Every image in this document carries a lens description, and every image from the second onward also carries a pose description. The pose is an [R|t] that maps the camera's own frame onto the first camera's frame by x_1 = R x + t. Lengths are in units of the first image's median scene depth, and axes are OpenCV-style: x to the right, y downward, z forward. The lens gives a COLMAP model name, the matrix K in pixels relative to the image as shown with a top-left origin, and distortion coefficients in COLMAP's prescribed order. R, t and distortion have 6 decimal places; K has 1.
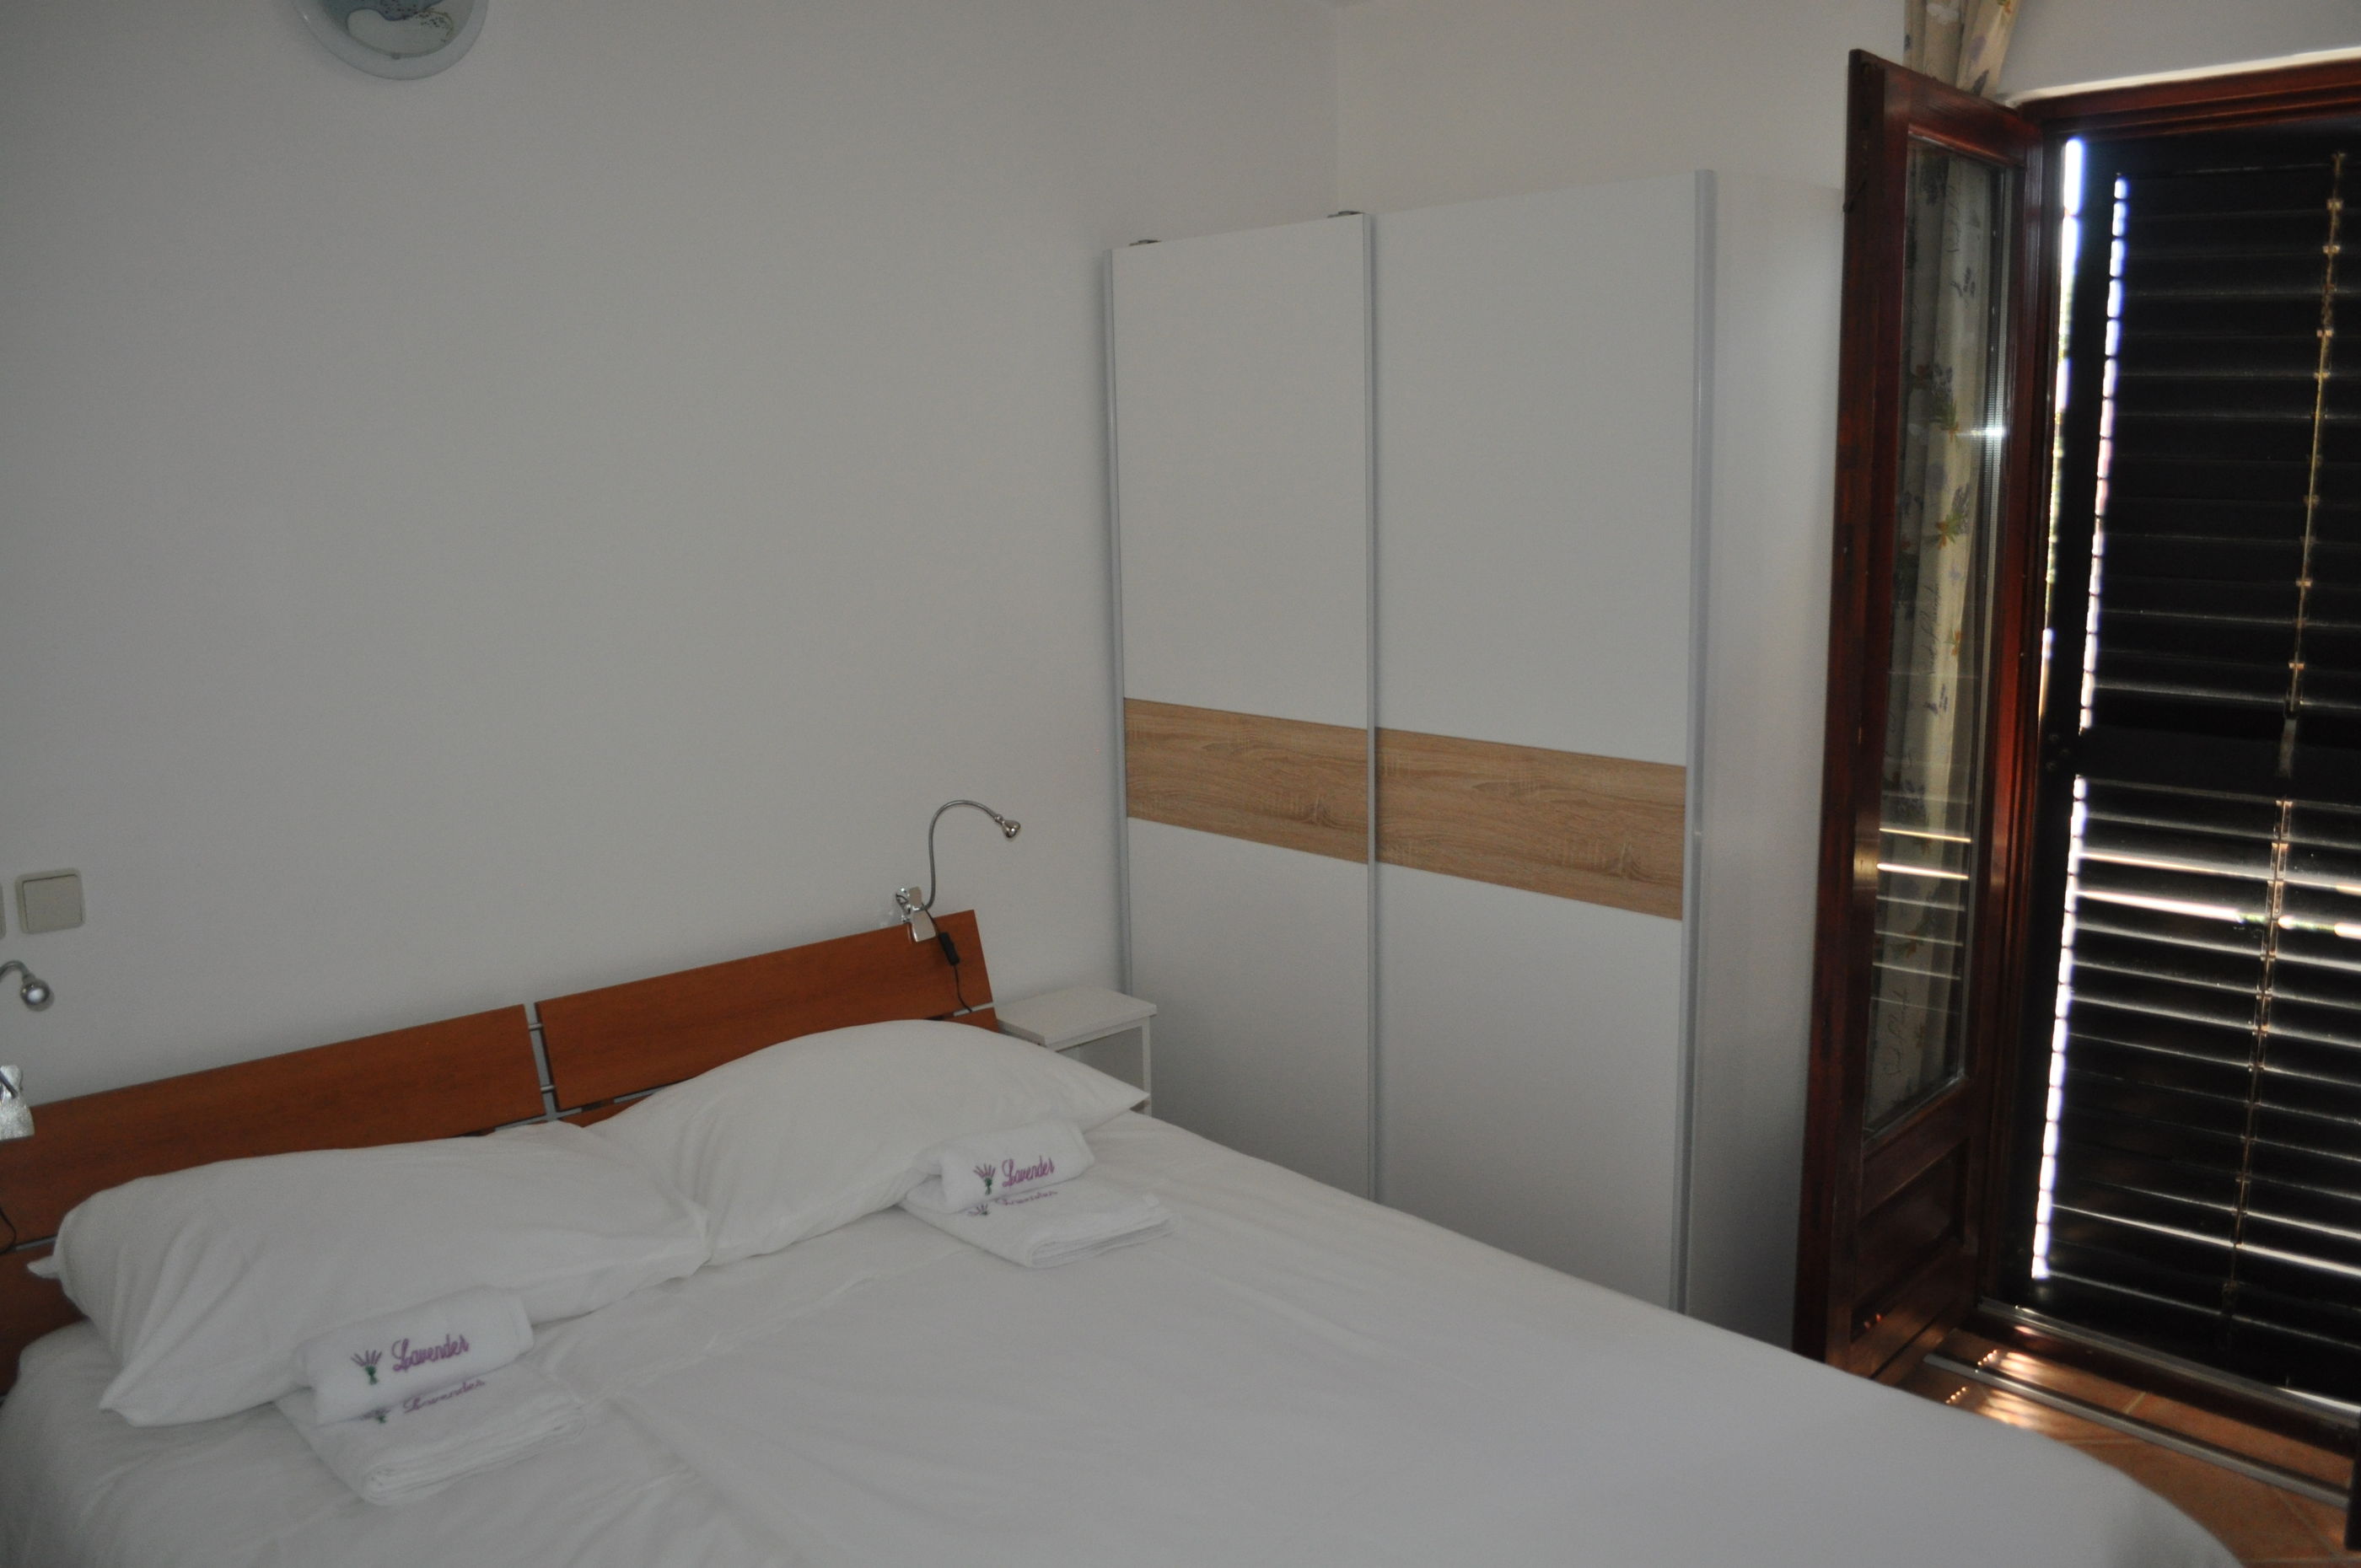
lens RADIAL K [[1845.6, 0, 1184.7], [0, 1845.6, 781.1], [0, 0, 1]] dist [-0.065993, -0.005096]
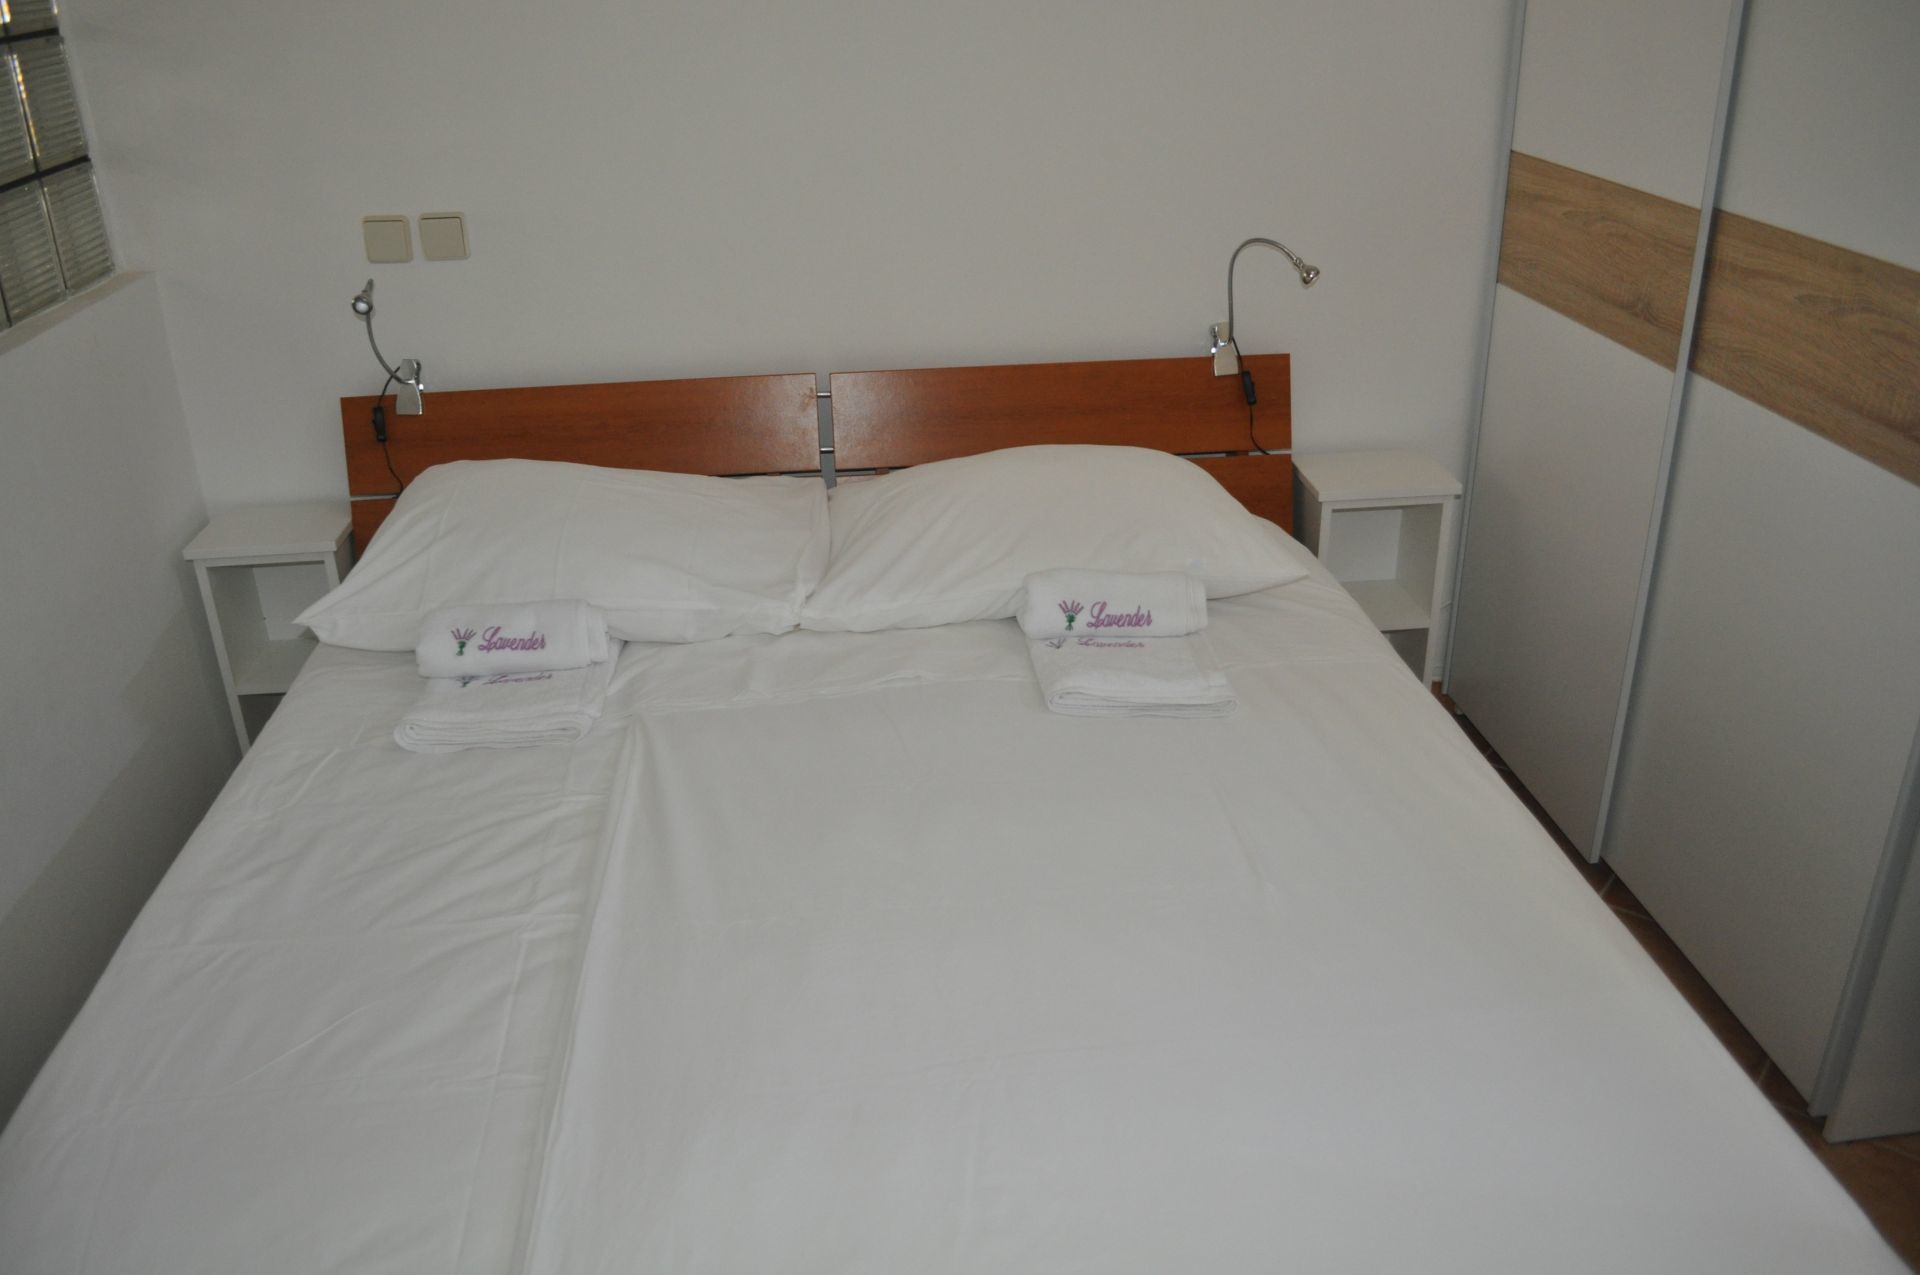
lens RADIAL K [[1515.3, 0, 959.8], [0, 1515.3, 640.4], [0, 0, 1]] dist [-0.077460, 0.004684]
pose [[0.800687, 0.254896, -0.542152, 0.293253], [-0.096048, 0.947881, 0.303803, -0.017412], [0.591334, -0.191179, 0.783438, 0.302622]]
